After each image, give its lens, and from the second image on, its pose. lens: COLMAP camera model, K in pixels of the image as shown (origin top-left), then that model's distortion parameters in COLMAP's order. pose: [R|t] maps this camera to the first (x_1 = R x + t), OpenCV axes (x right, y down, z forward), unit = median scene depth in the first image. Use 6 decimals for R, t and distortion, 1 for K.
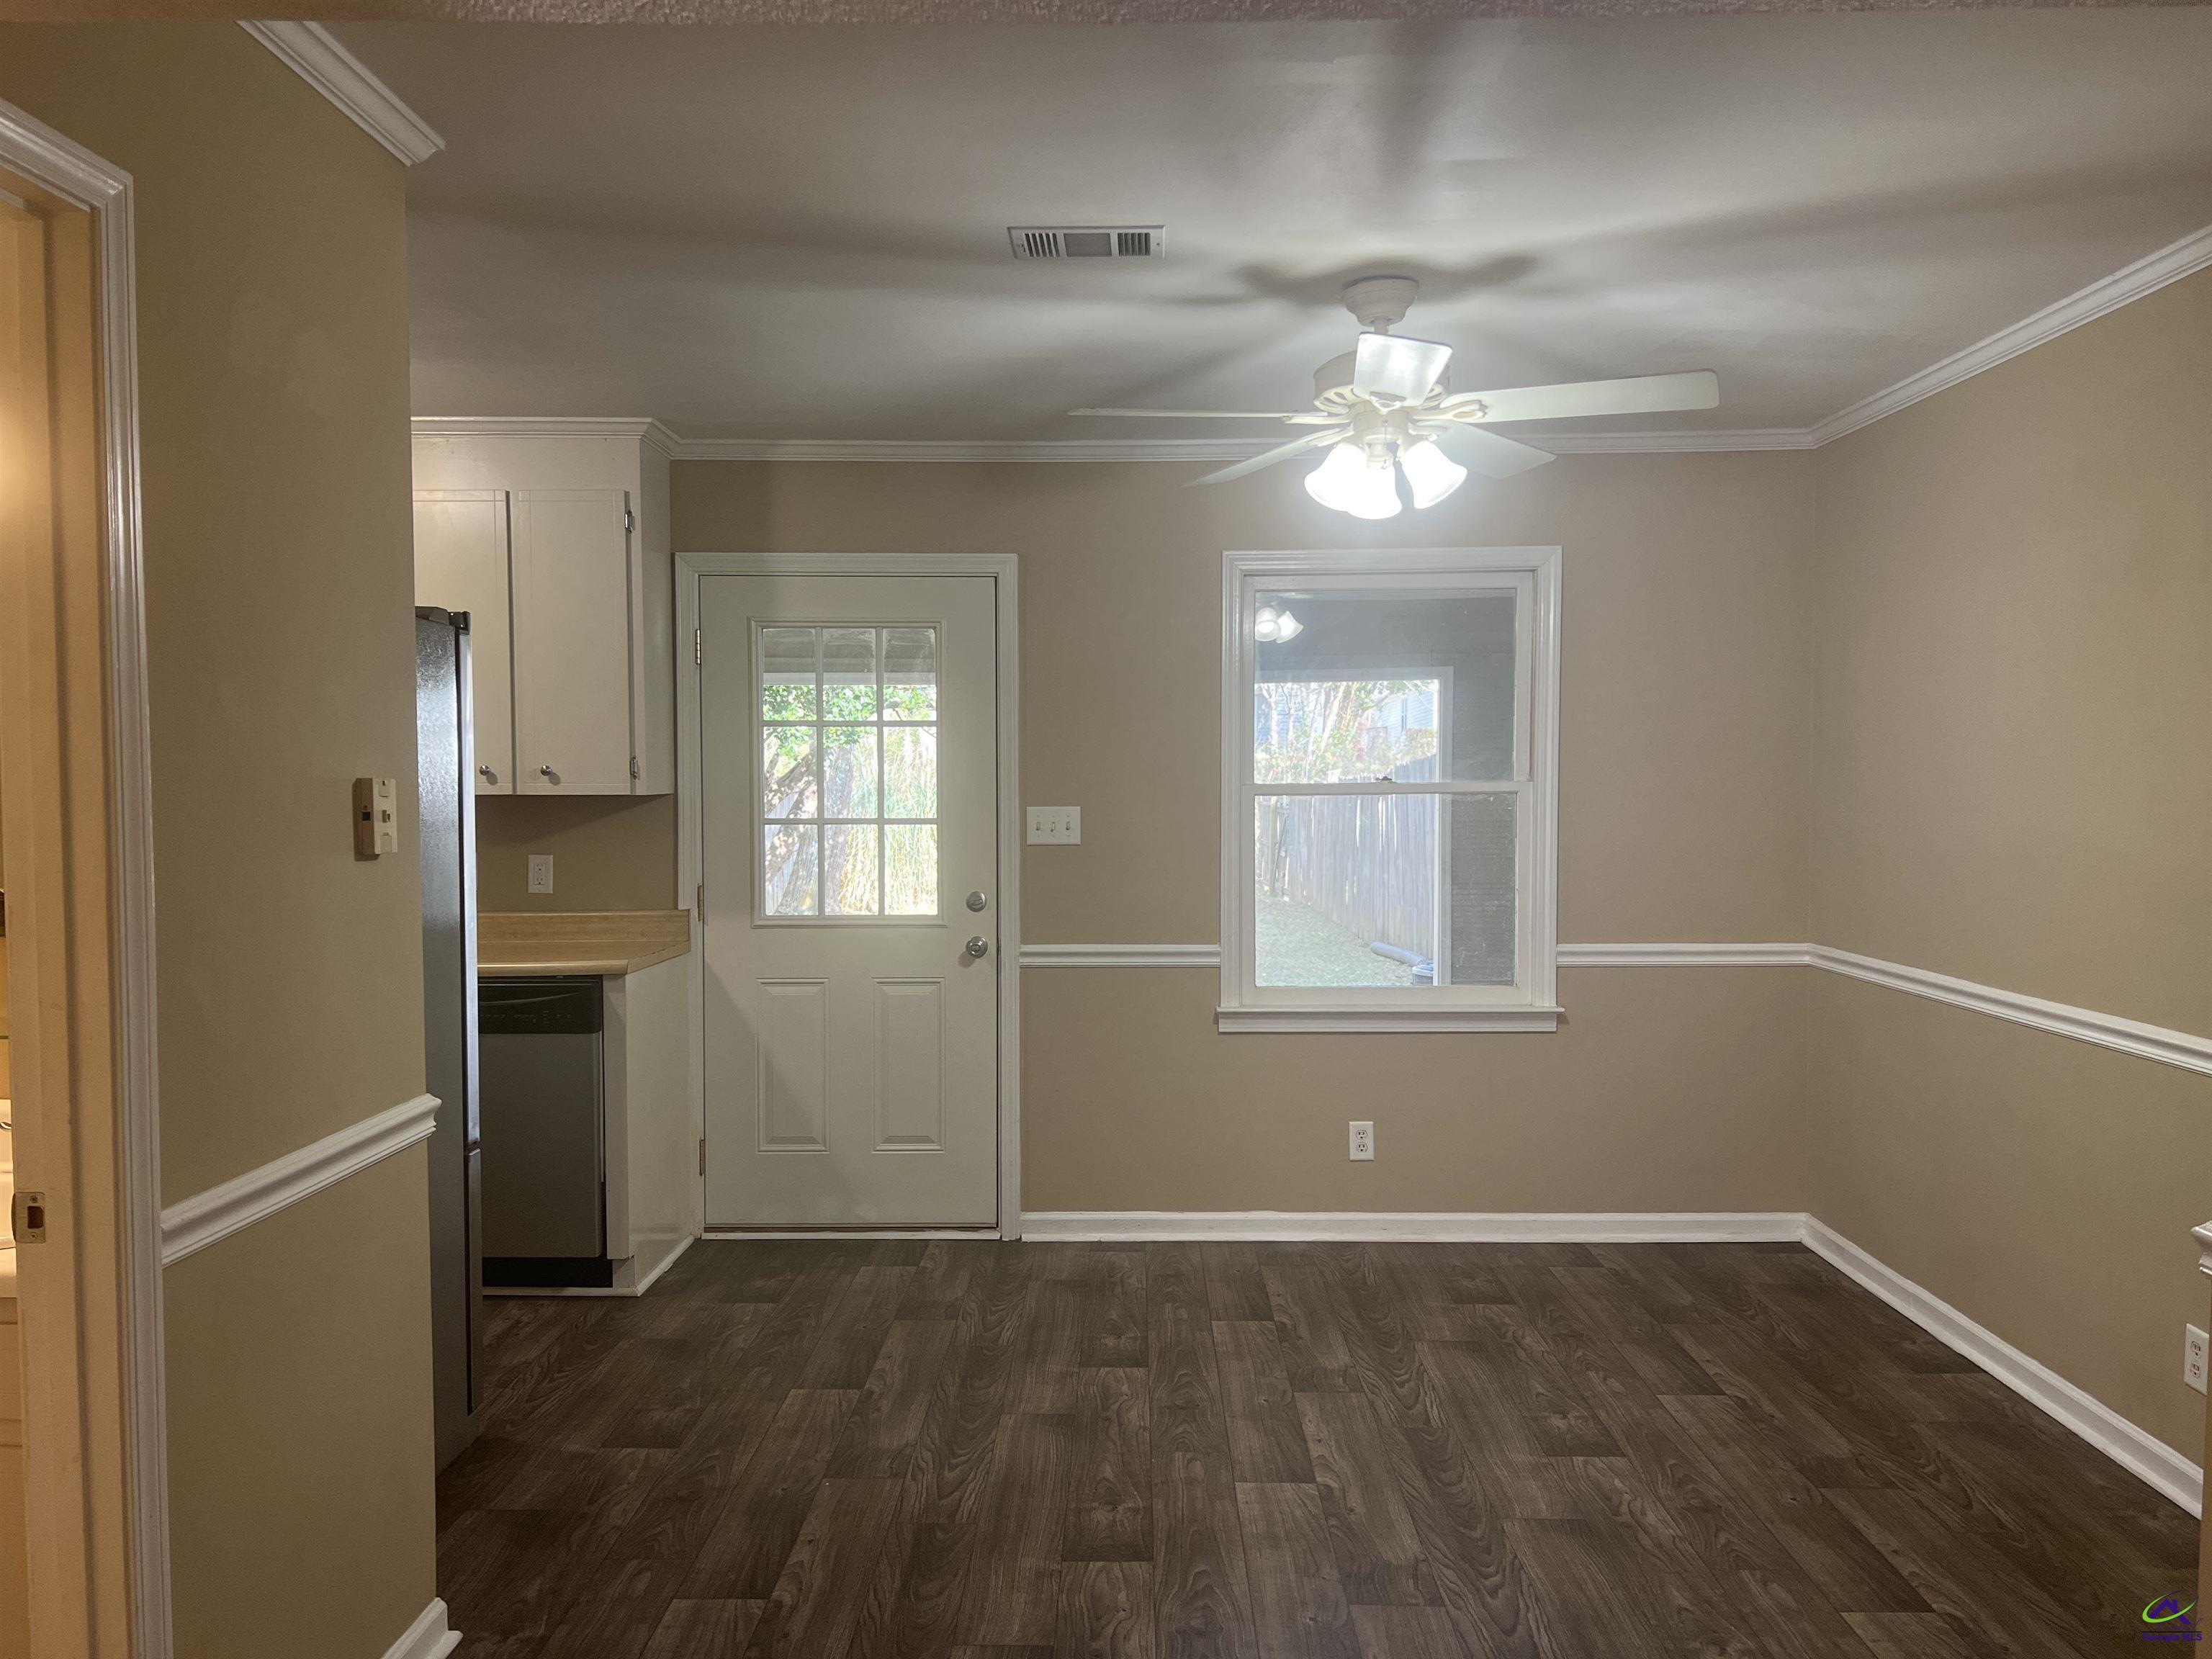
lens RADIAL K [[1687.4, 0, 1112.6], [0, 1687.4, 832.9], [0, 0, 1]] dist [0.011532, 0.001042]
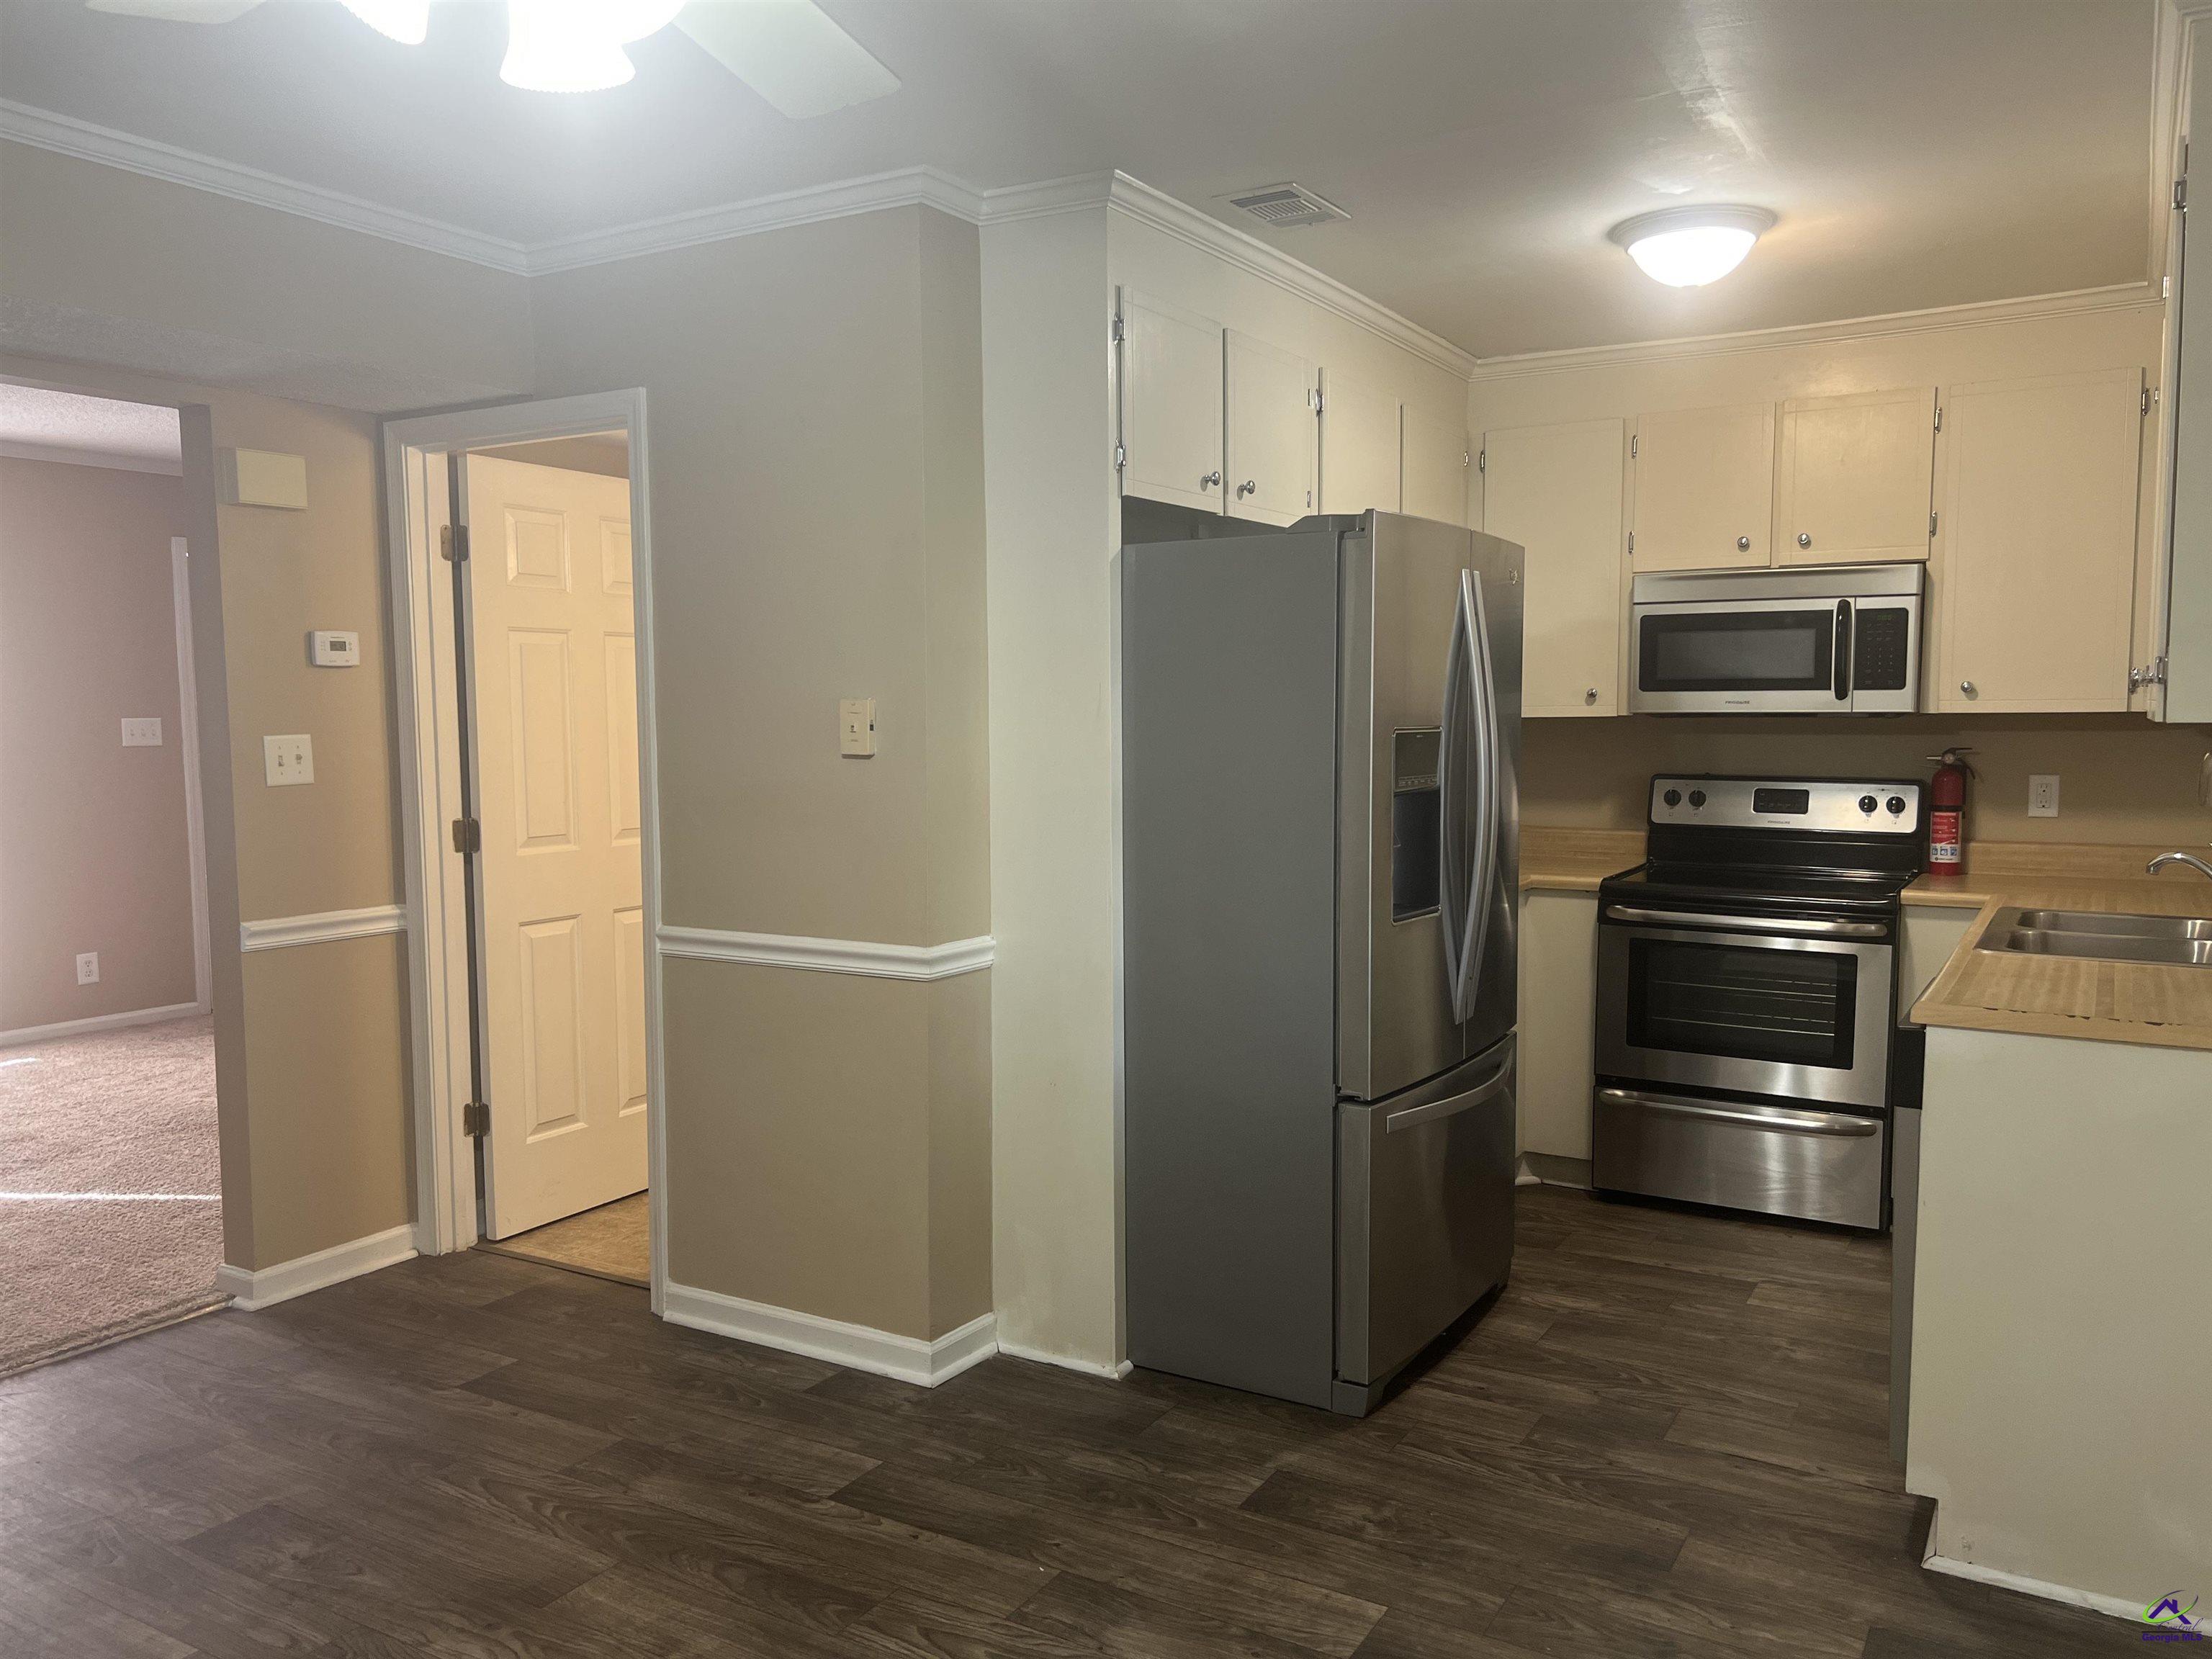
lens RADIAL K [[1687.4, 0, 1118.1], [0, 1687.4, 828.7], [0, 0, 1]] dist [0.011532, 0.001042]
pose [[-0.486622, 0.079460, -0.869992, 0.475276], [-0.027132, 0.994000, 0.105962, -0.055910], [0.873191, 0.075168, -0.481546, 1.340954]]
